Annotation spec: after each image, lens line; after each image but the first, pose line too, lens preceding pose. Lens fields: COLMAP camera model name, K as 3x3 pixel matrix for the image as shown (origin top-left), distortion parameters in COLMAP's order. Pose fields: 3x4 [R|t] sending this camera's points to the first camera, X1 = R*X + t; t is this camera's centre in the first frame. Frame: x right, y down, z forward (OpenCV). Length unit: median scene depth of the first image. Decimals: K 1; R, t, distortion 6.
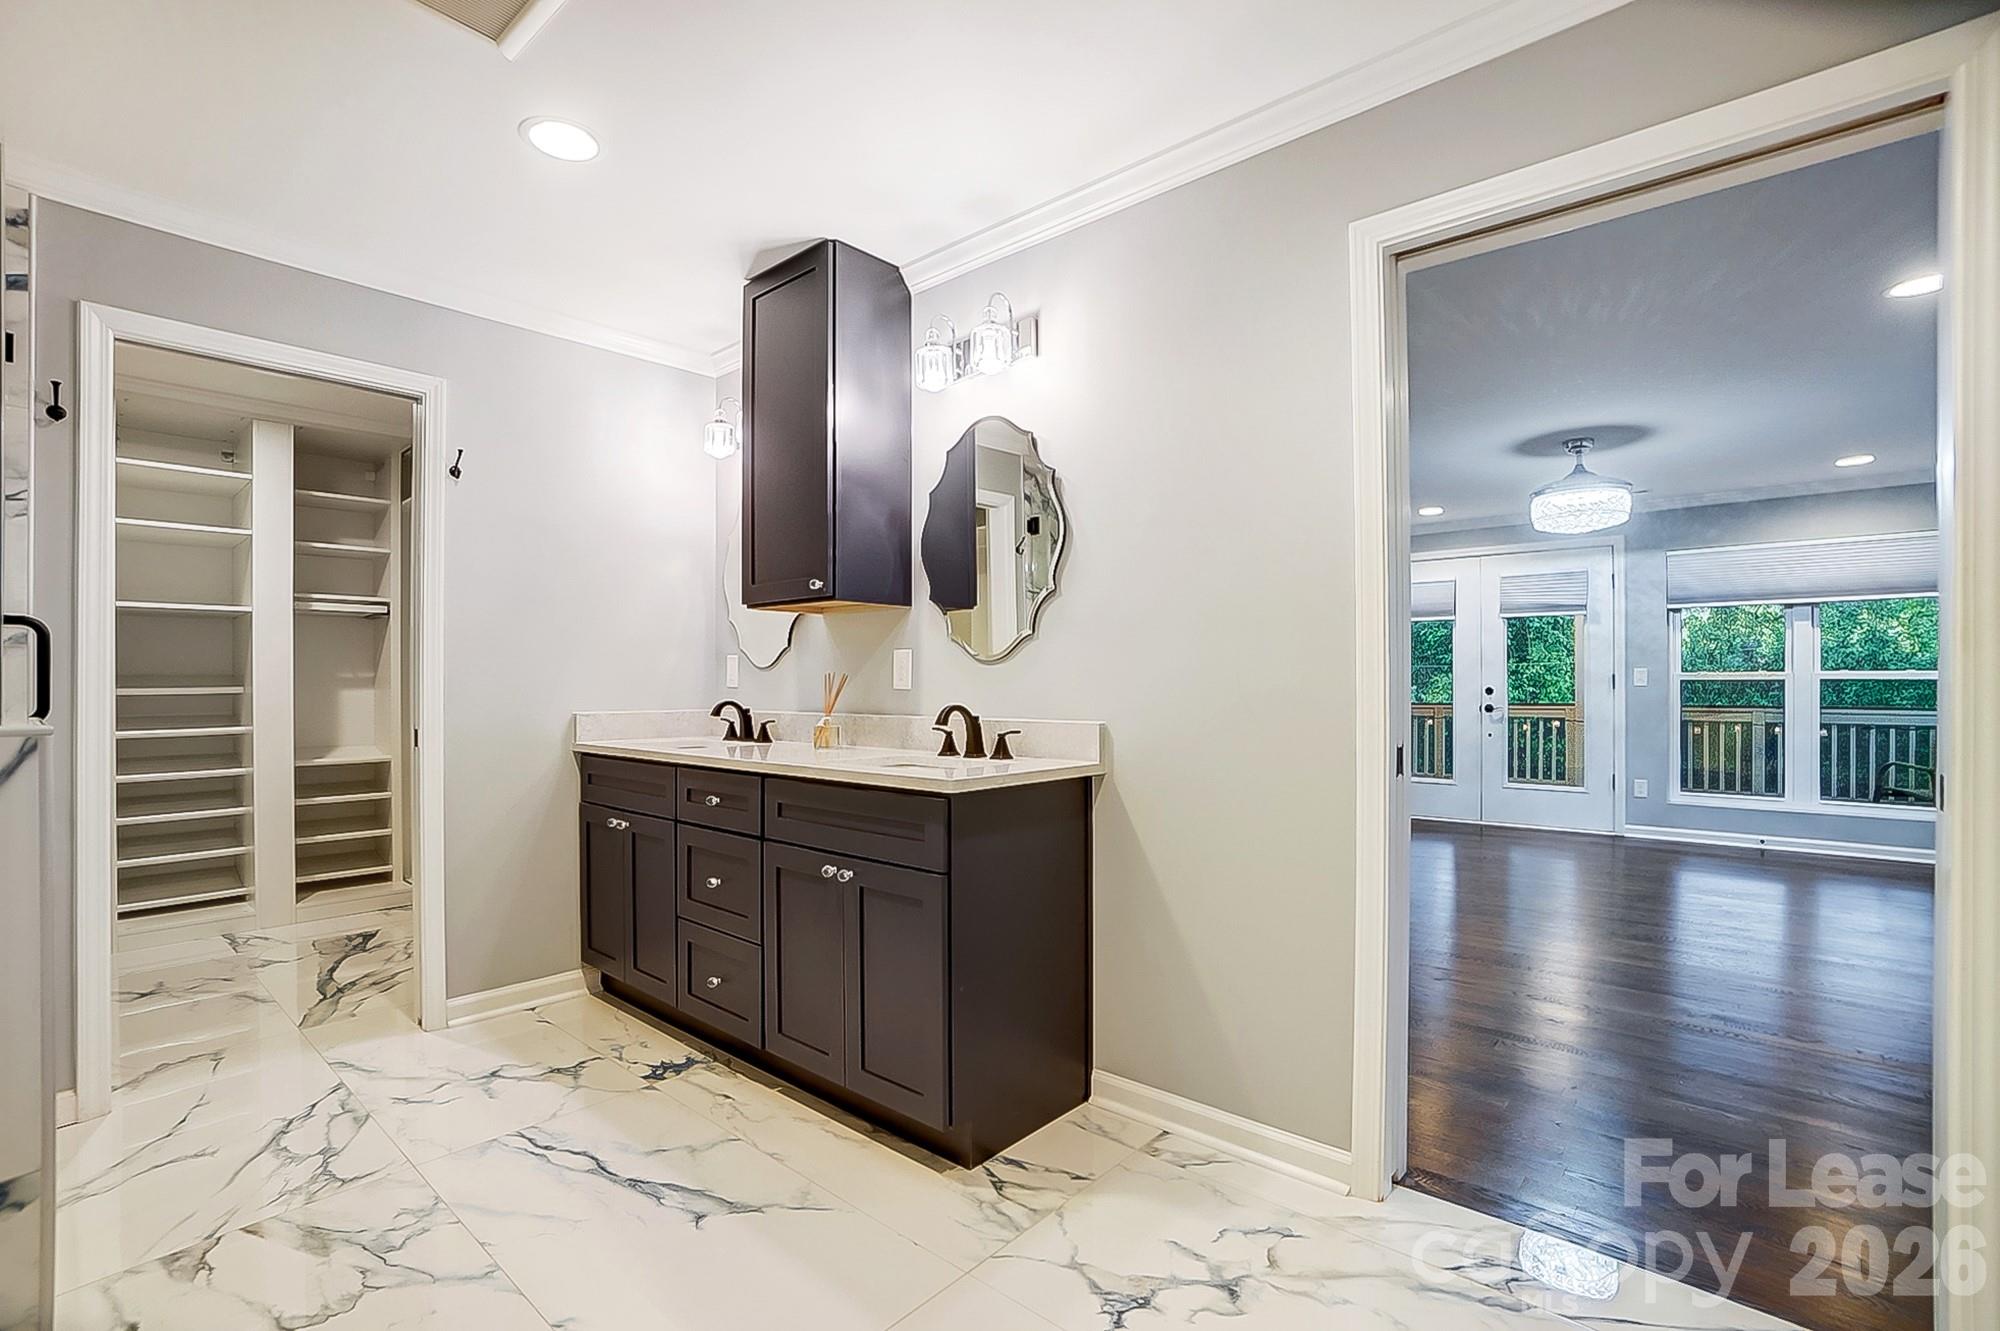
lens RADIAL K [[890.6, 0, 965.8], [0, 890.6, 688.1], [0, 0, 1]] dist [-0.041093, 0.010220]
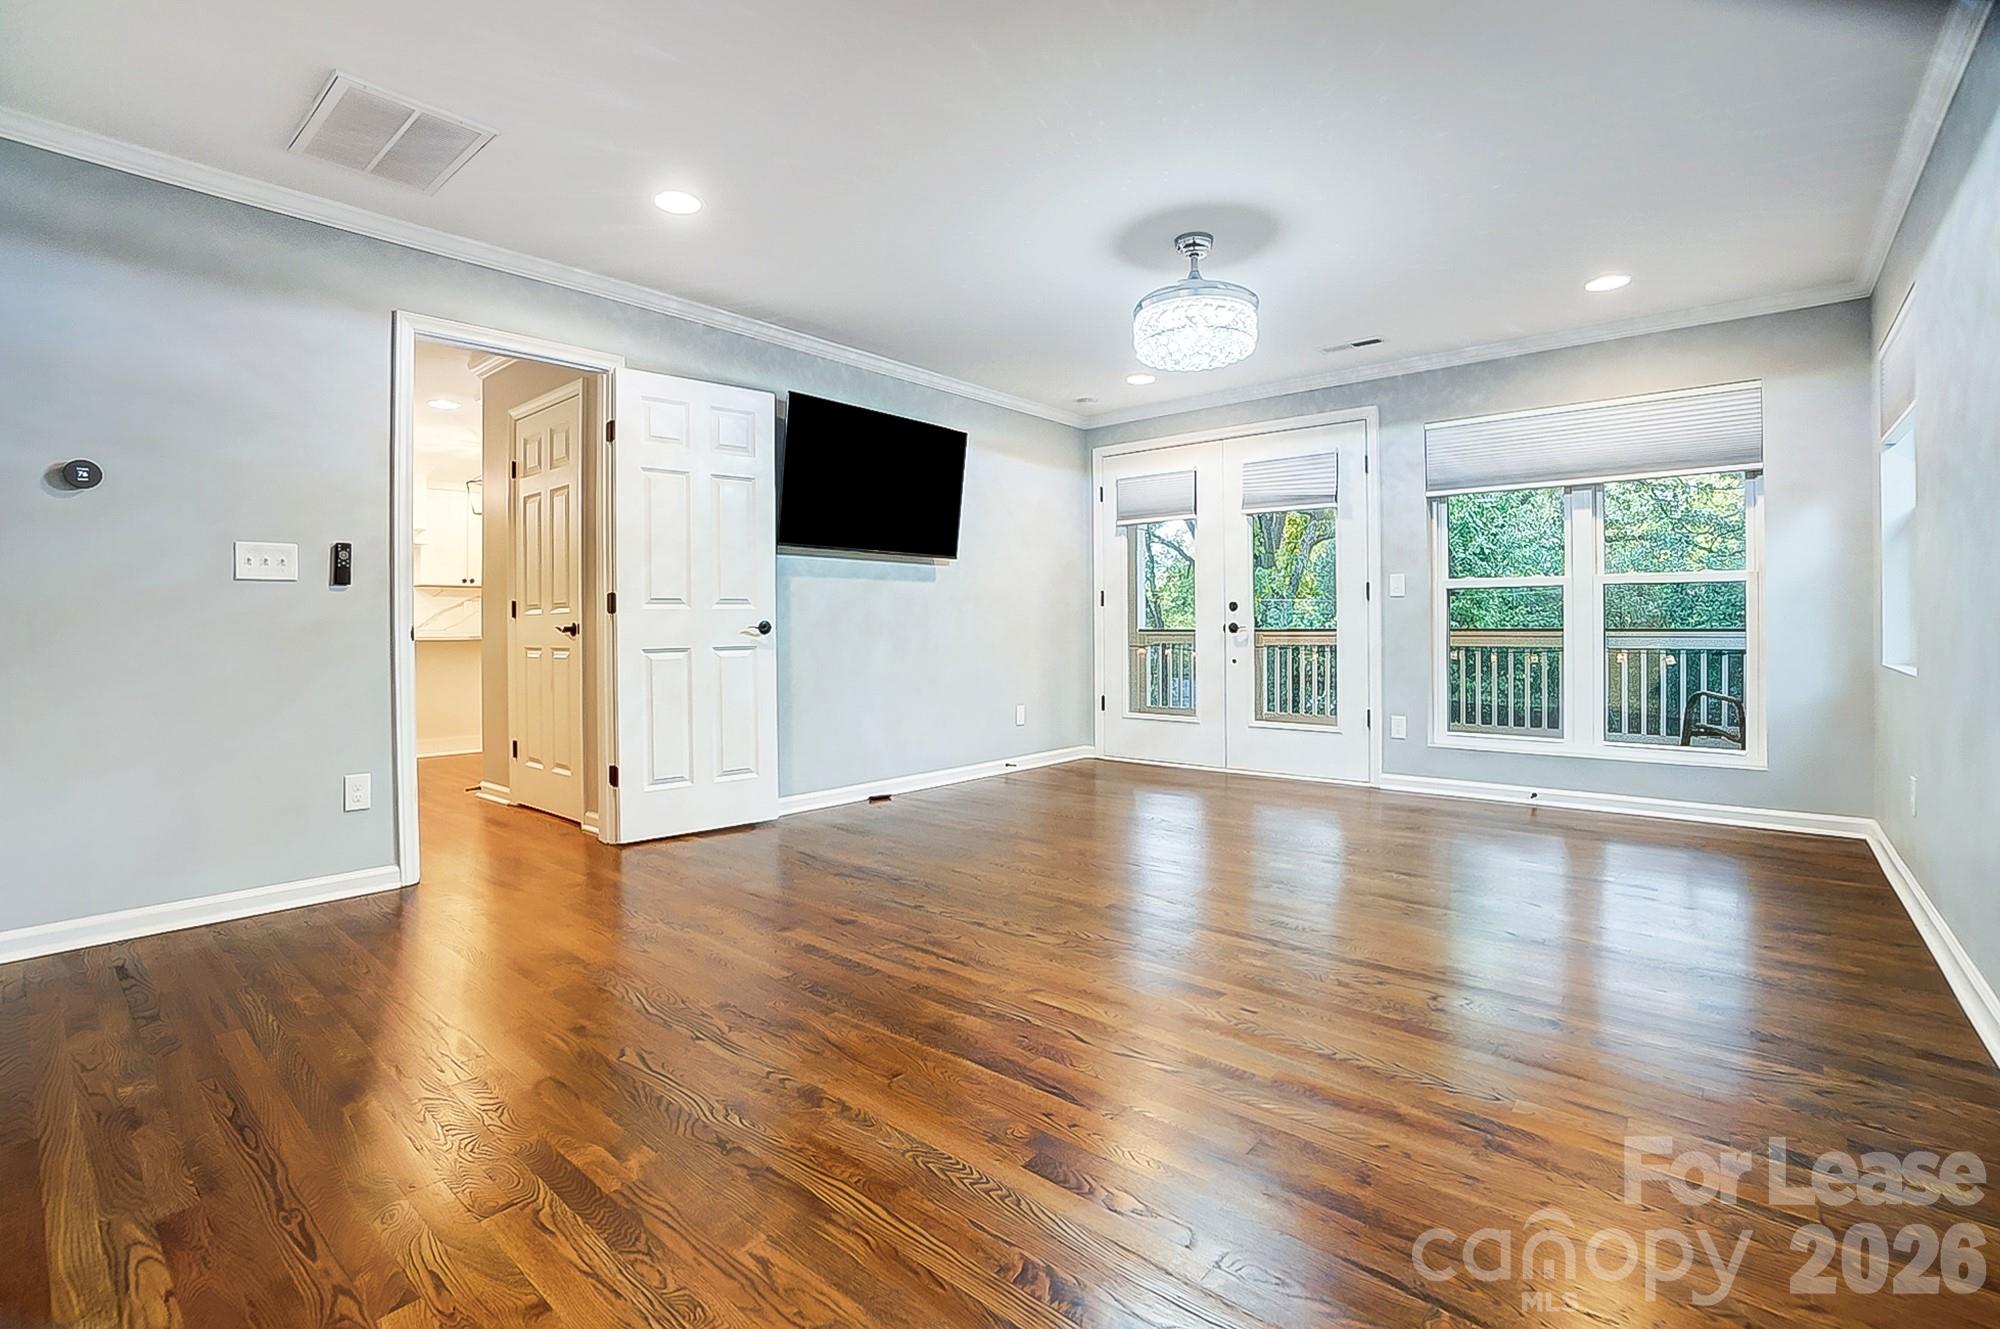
lens RADIAL K [[890.6, 0, 1001.1], [0, 890.6, 623.4], [0, 0, 1]] dist [-0.041093, 0.010220]
pose [[0.999727, -0.000984, 0.023333, 0.403783], [0.001238, 0.999940, -0.010871, 0.030577], [-0.023321, 0.010897, 0.999669, 0.217092]]
